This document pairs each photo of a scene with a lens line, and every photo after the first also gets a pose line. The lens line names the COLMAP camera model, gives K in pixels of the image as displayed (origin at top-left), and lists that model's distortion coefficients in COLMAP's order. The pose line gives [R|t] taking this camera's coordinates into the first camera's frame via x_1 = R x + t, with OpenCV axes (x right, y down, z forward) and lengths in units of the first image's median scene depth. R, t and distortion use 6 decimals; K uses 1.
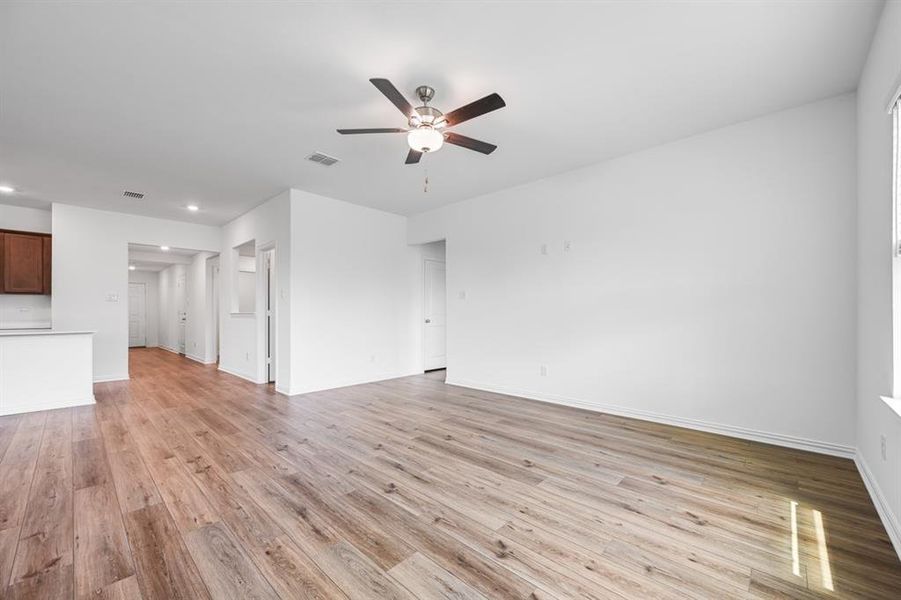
lens RADIAL K [[357.7, 0, 453.3], [0, 357.7, 309.9], [0, 0, 1]] dist [-0.000412, -0.000164]
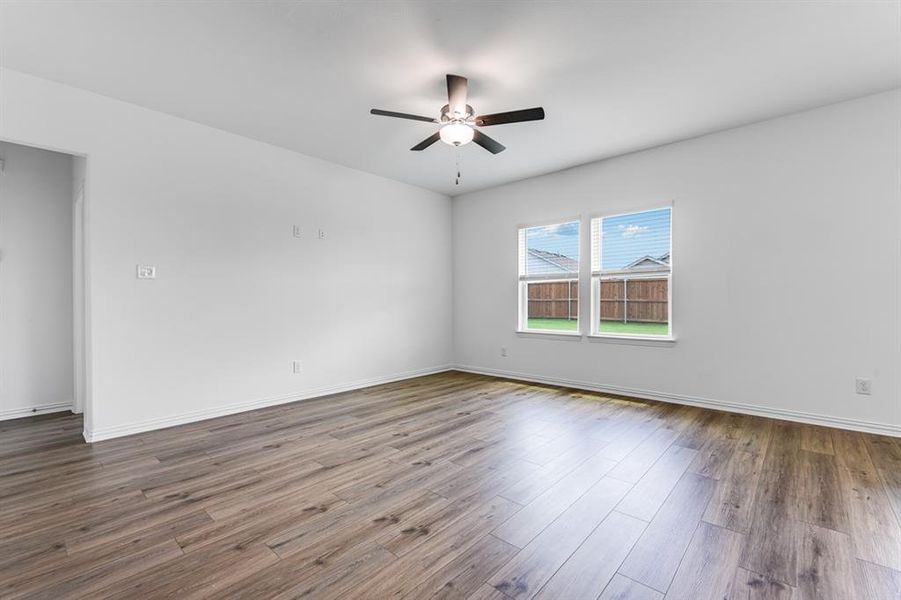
lens RADIAL K [[391.4, 0, 453.8], [0, 391.4, 302.2], [0, 0, 1]] dist [0.000379, 0.000258]
pose [[-0.019389, -0.002185, 0.999810, -1.135453], [-0.000022, 0.999998, 0.002185, 0.009436], [-0.999812, 0.000020, -0.019389, 0.966613]]
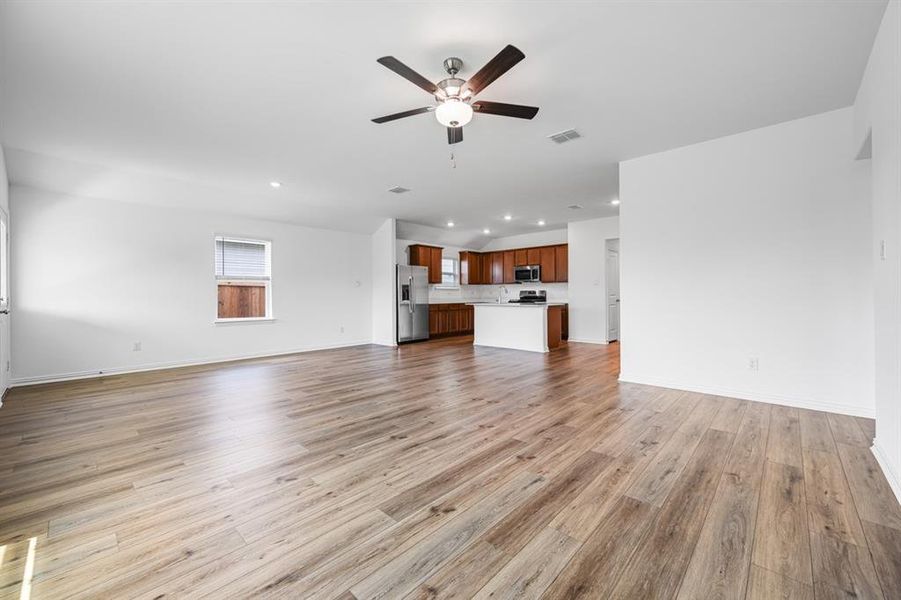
lens RADIAL K [[357.7, 0, 452.1], [0, 357.7, 300.7], [0, 0, 1]] dist [-0.000412, -0.000164]
pose [[-0.000305, 0.017608, -0.999845, 0.815487], [0.013439, 0.999755, 0.017602, 0.007991], [0.999910, -0.013431, -0.000542, 0.929115]]
